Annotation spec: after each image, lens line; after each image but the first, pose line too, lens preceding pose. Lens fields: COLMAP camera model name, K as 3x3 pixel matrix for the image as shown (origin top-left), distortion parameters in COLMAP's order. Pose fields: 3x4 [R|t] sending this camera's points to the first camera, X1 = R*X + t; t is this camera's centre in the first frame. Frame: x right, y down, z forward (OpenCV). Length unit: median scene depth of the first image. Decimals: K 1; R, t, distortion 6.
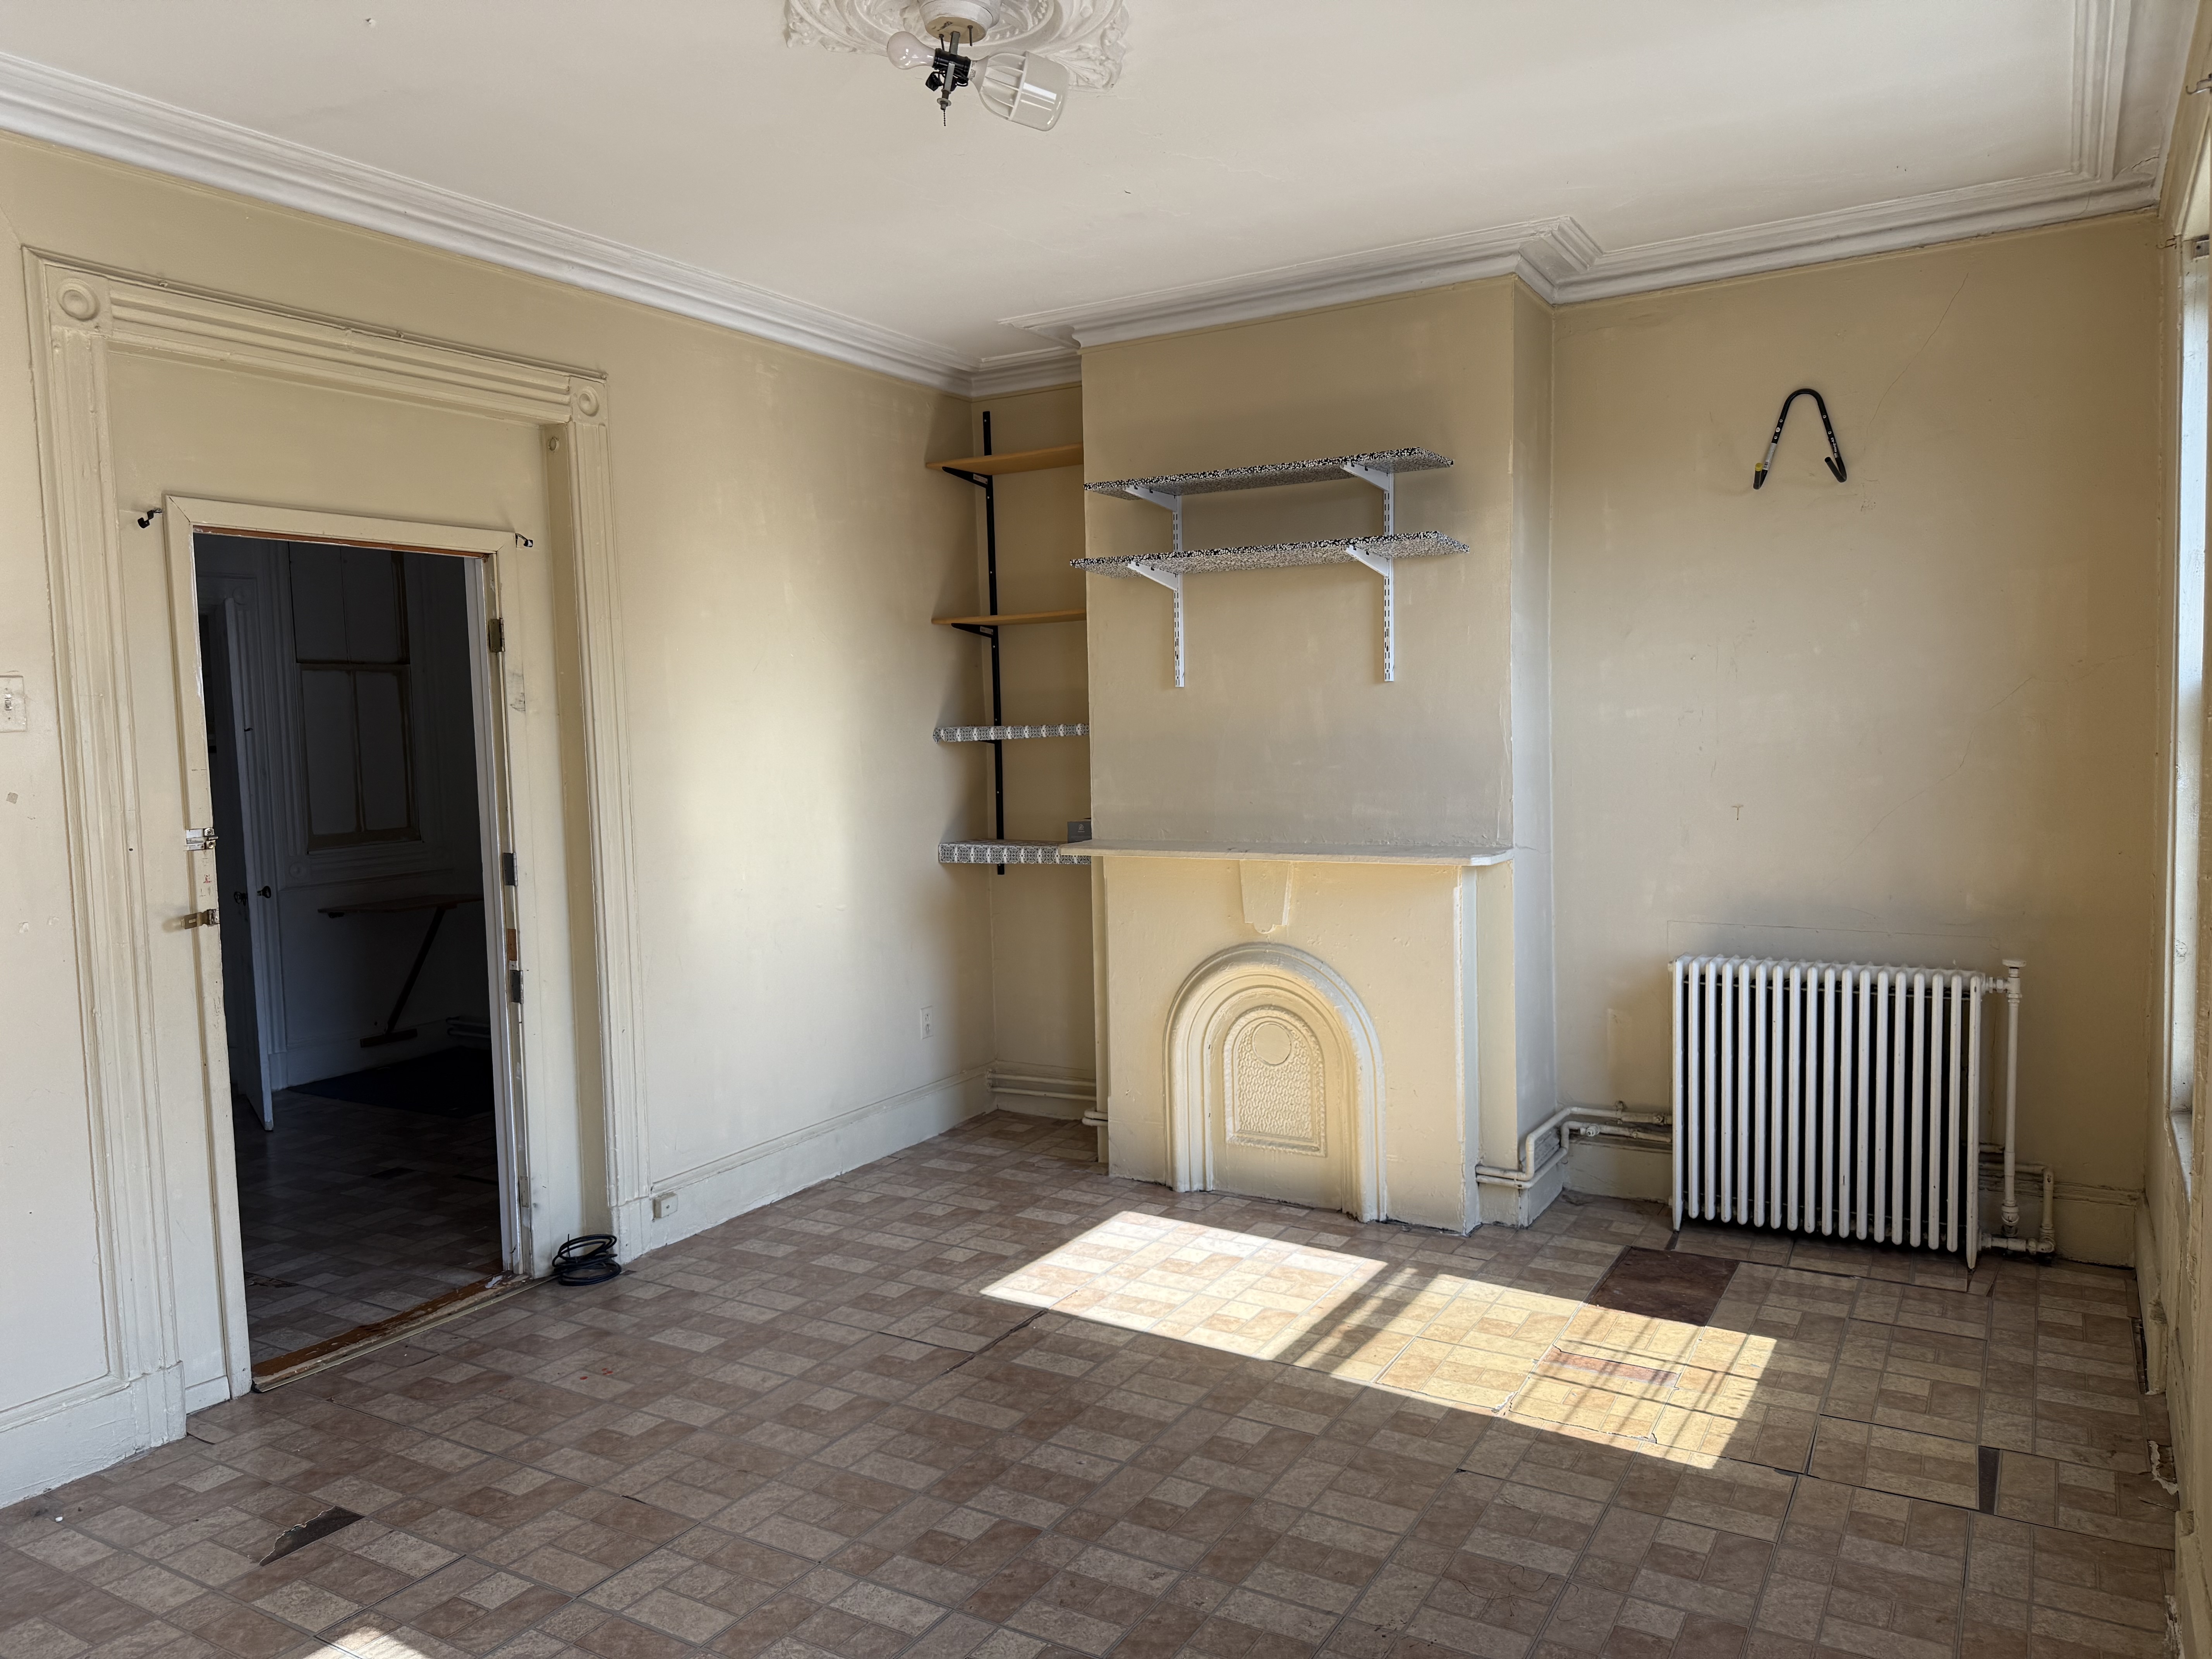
lens RADIAL K [[1574.4, 0, 1106.0], [0, 1574.4, 829.5], [0, 0, 1]] dist [-0.000225, -0.002428]
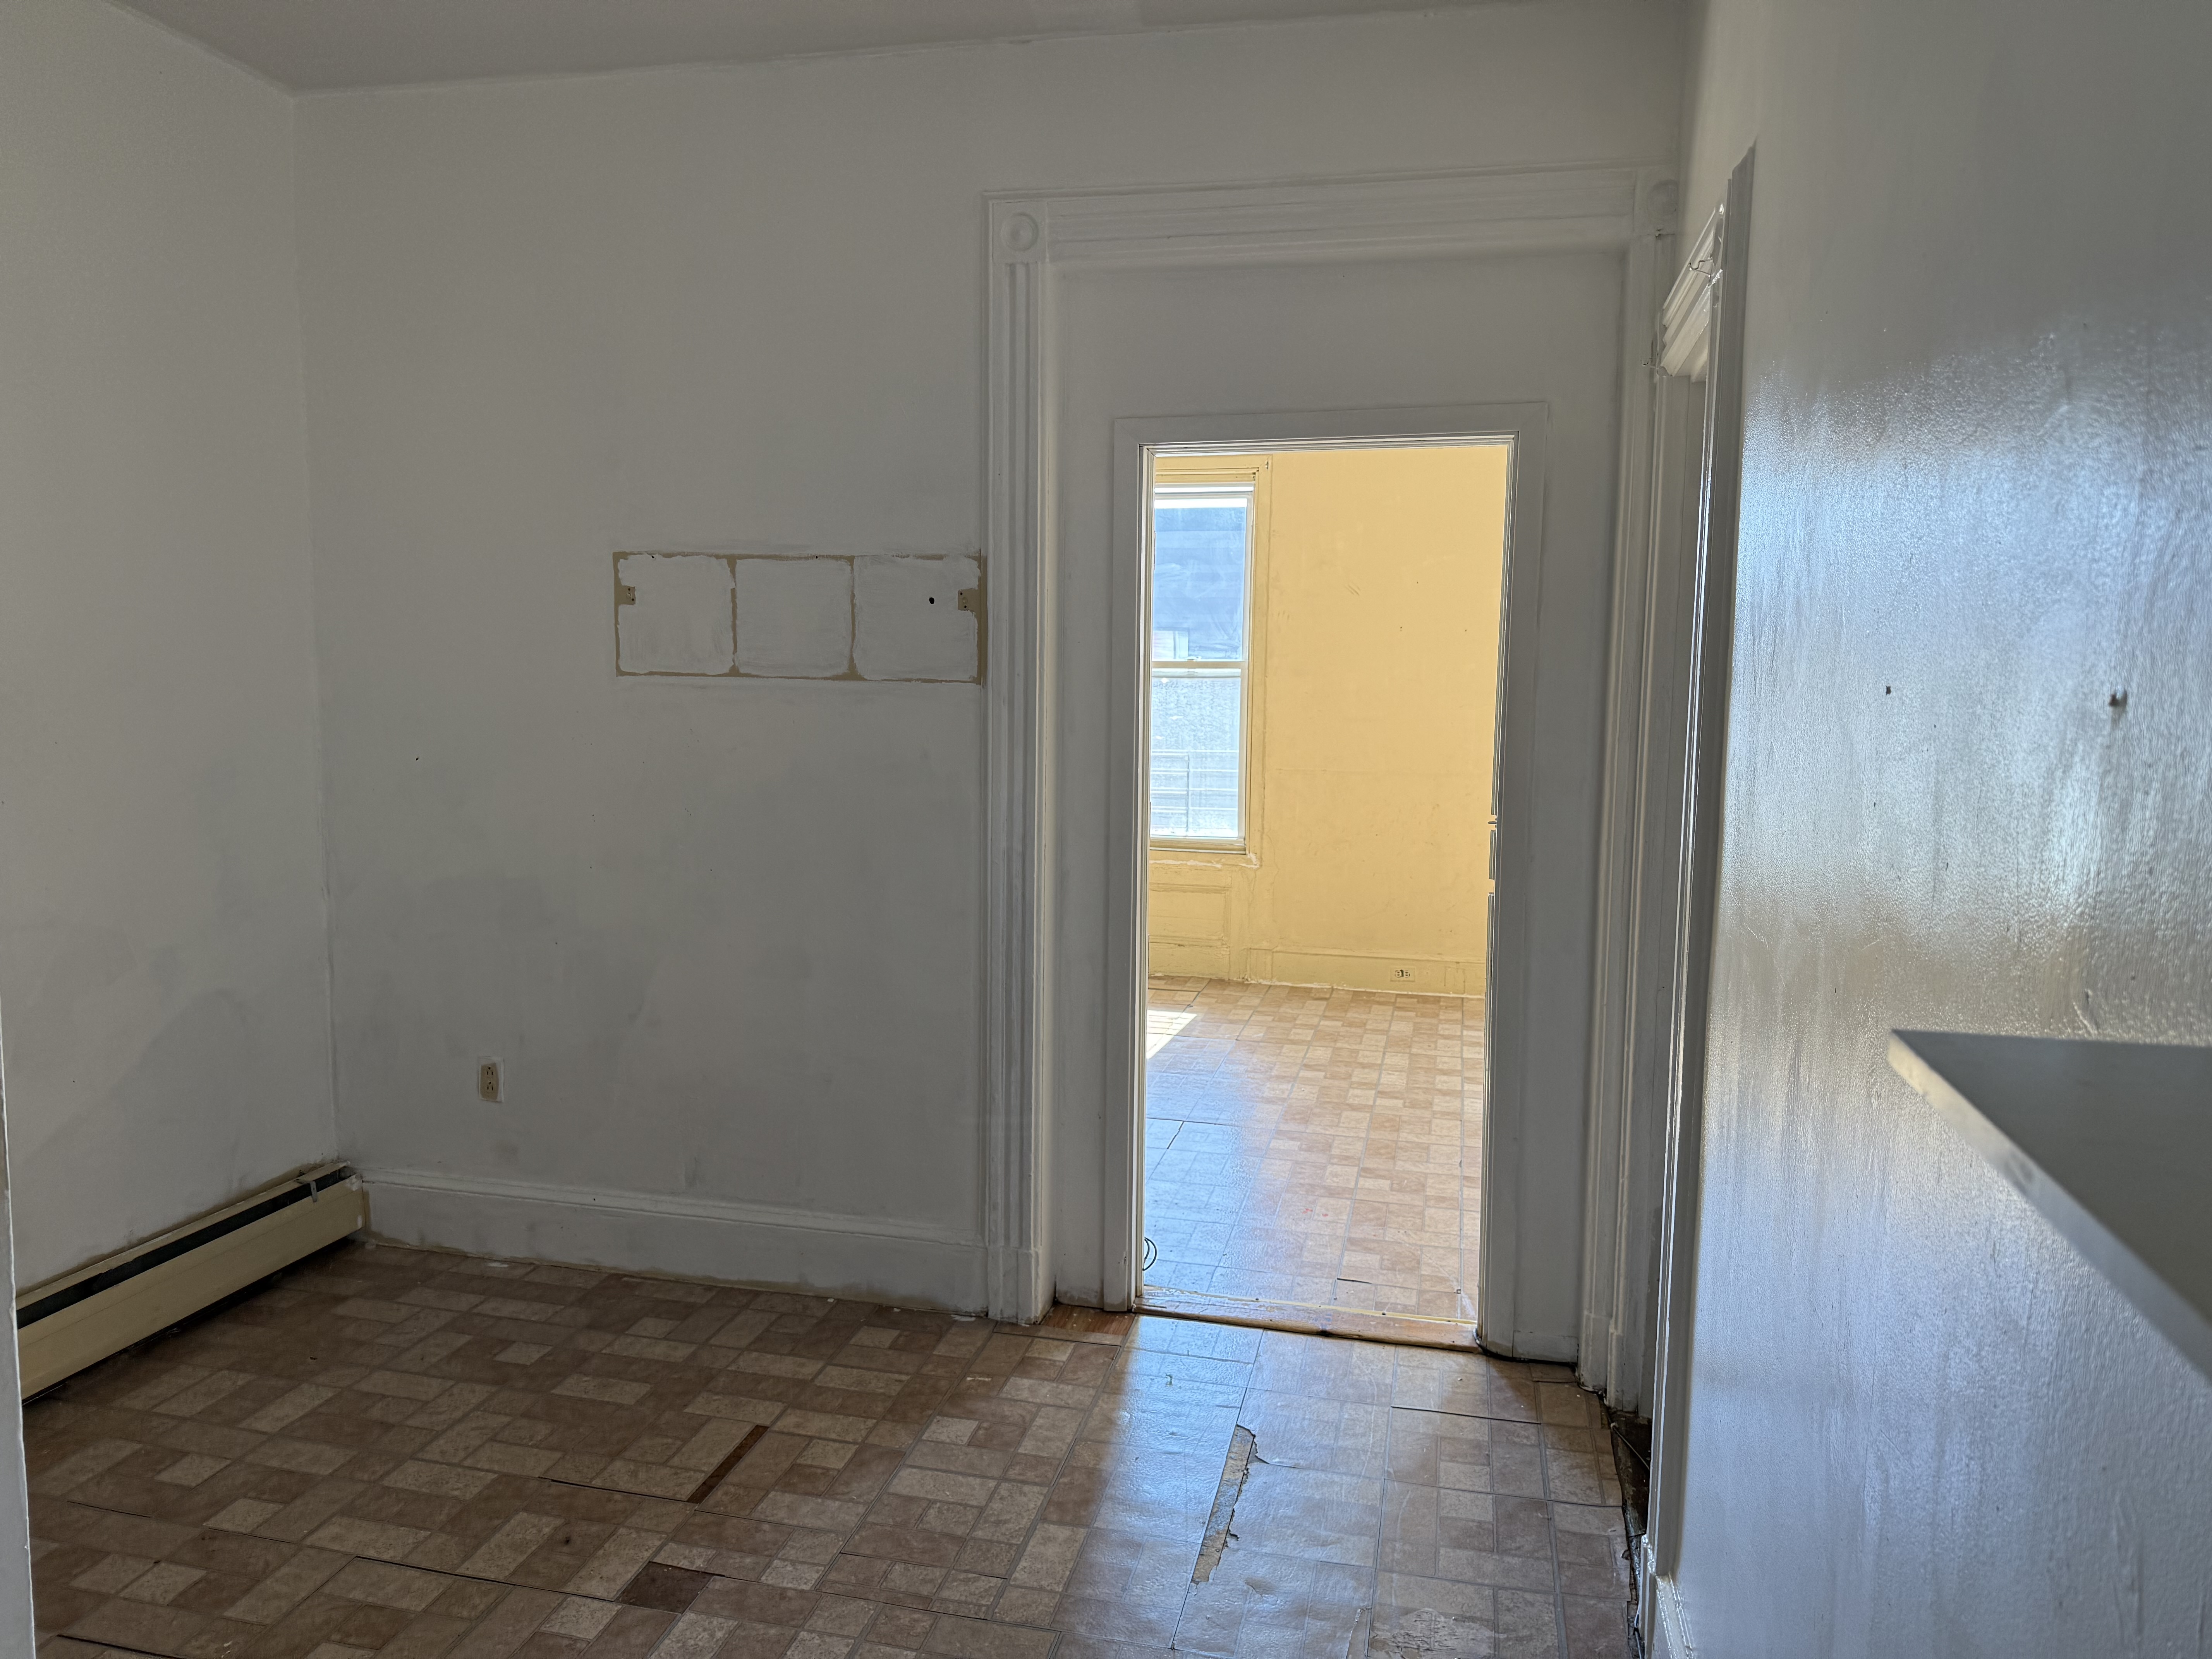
lens RADIAL K [[1557.9, 0, 1106.0], [0, 1557.9, 829.5], [0, 0, 1]] dist [0.128743, -0.000460]
pose [[-0.303768, -0.084221, 0.949016, -1.375270], [0.058973, 0.992513, 0.106957, -0.080297], [-0.950919, 0.088456, -0.296527, 1.466125]]
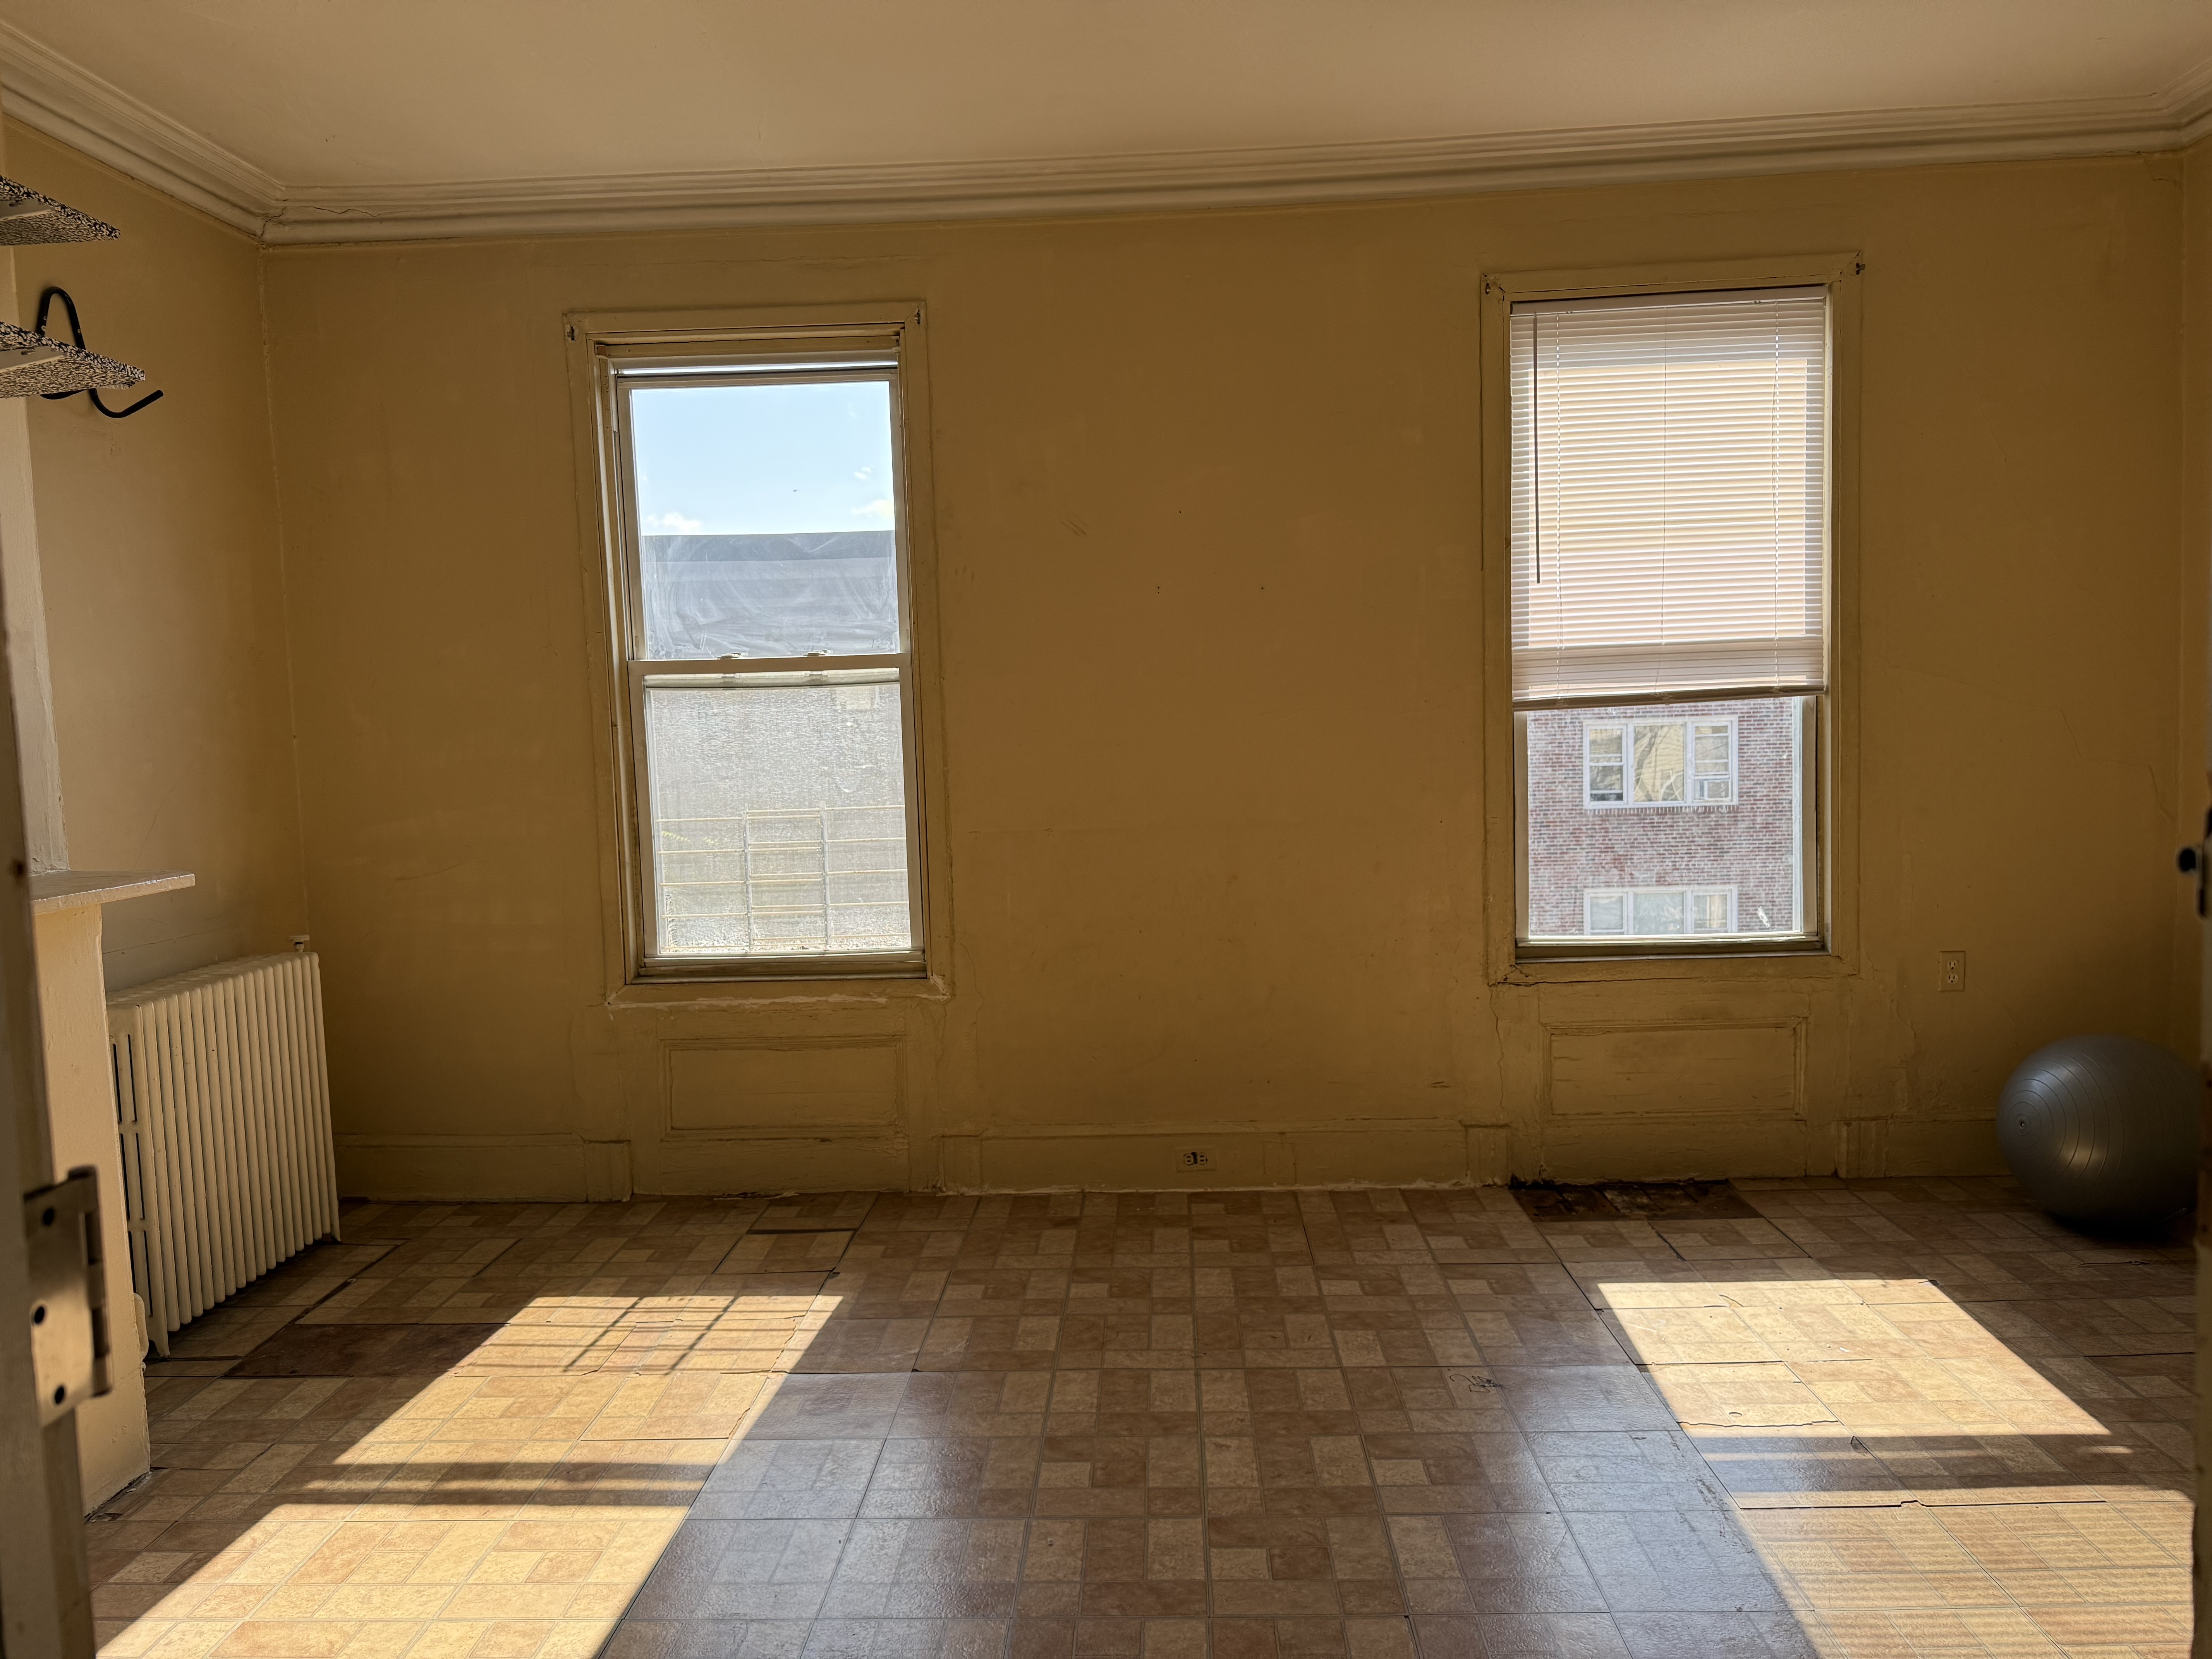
lens RADIAL K [[1516.4, 0, 1106.0], [0, 1516.4, 829.5], [0, 0, 1]] dist [0.008327, 0.003224]
pose [[-0.473533, -0.028693, 0.880308, -0.604115], [0.100596, 0.991167, 0.086419, -0.021959], [-0.875012, 0.129477, -0.466464, 1.105710]]
